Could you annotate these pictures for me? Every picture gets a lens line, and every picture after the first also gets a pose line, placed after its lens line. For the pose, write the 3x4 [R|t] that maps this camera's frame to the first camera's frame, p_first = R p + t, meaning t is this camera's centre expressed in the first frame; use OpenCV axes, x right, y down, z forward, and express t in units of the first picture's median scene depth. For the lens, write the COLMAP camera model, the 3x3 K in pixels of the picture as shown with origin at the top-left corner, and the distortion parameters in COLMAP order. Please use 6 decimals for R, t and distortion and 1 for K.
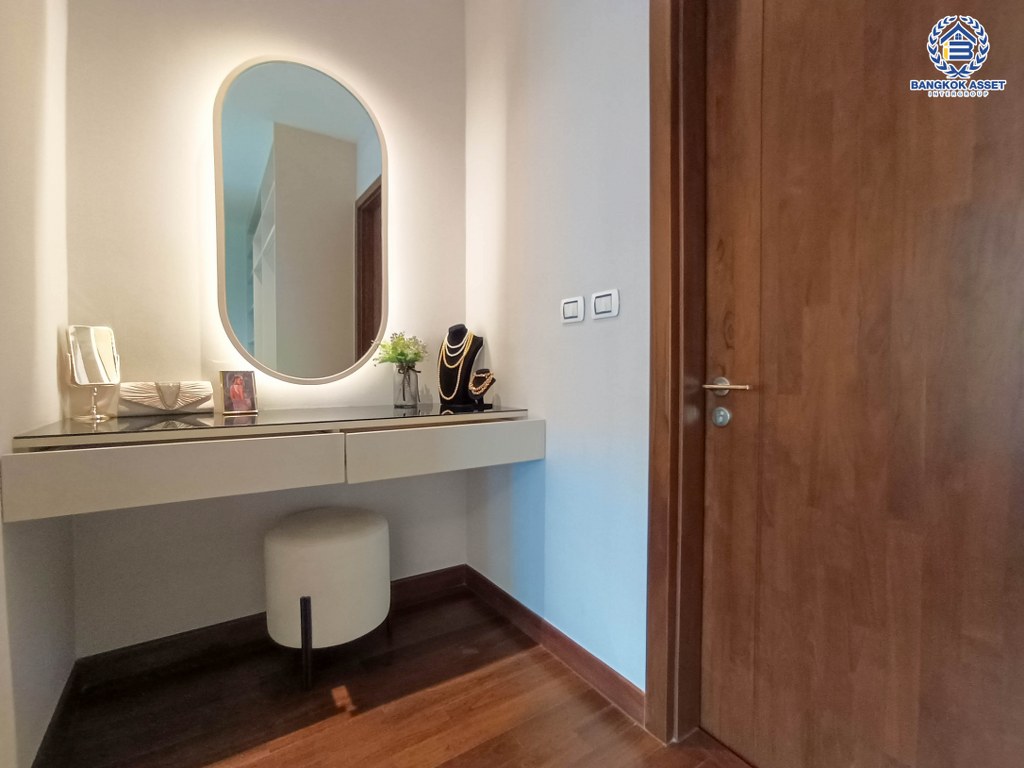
lens RADIAL K [[474.0, 0, 515.0], [0, 474.0, 386.4], [0, 0, 1]] dist [-0.001753, -0.000152]
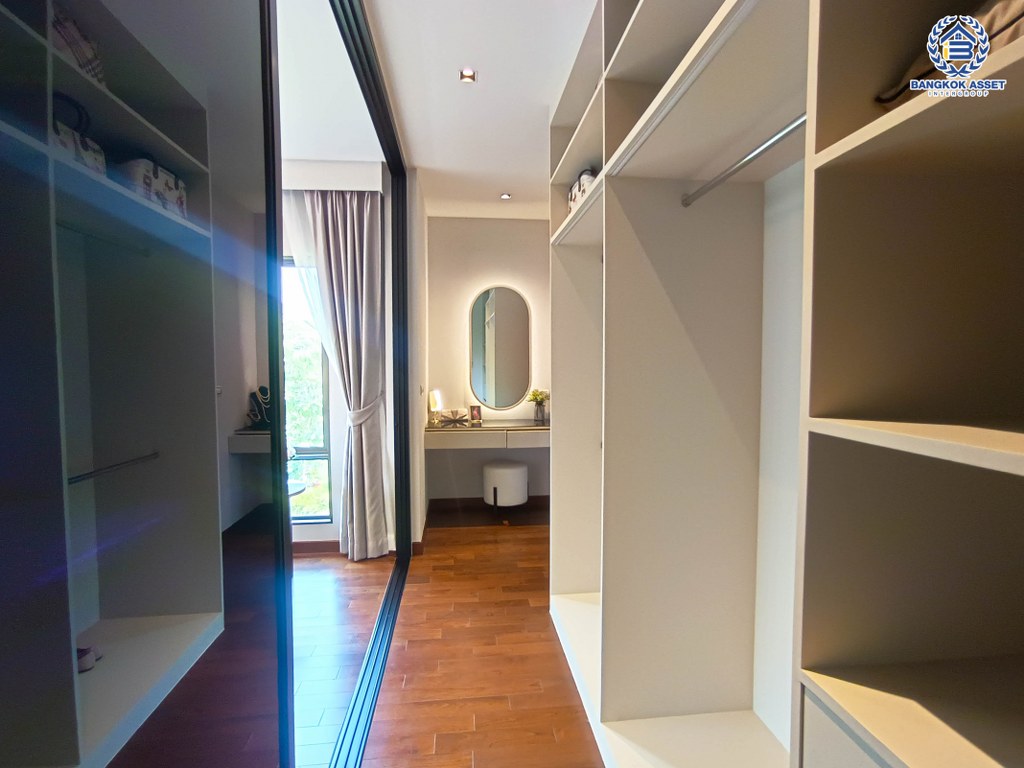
lens RADIAL K [[474.0, 0, 511.9], [0, 474.0, 386.2], [0, 0, 1]] dist [-0.001753, -0.000152]
pose [[0.898971, 0.014619, -0.437765, 0.794174], [-0.012042, 0.999890, 0.008662, -0.172206], [0.437844, -0.002516, 0.899048, -1.361638]]
